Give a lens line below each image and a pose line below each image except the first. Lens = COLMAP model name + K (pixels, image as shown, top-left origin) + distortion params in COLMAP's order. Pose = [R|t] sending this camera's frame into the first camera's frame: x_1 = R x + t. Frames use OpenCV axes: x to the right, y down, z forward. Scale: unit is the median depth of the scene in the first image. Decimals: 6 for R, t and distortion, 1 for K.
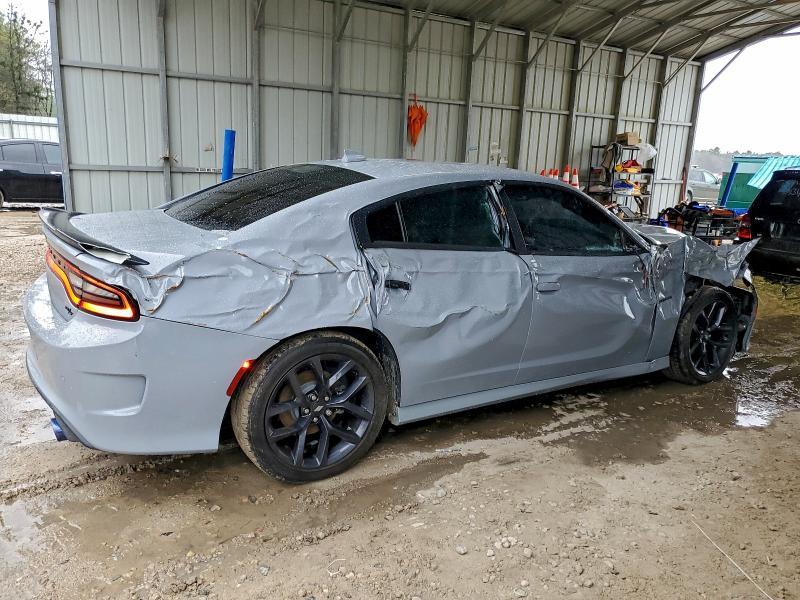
lens RADIAL K [[639.7, 0, 400.0], [0, 639.7, 300.0], [0, 0, 1]] dist [0.003072, 0.012285]
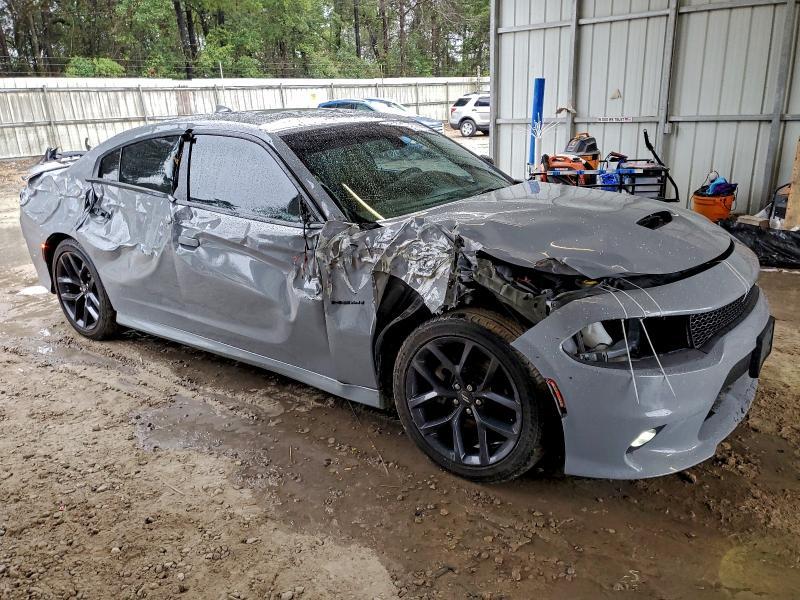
lens RADIAL K [[639.7, 0, 400.0], [0, 639.7, 300.0], [0, 0, 1]] dist [0.003072, 0.012285]
pose [[0.376763, 0.237557, -0.895330, 1.065700], [-0.173408, 0.967557, 0.183748, -0.143287], [0.909934, 0.086028, 0.405734, 0.781724]]
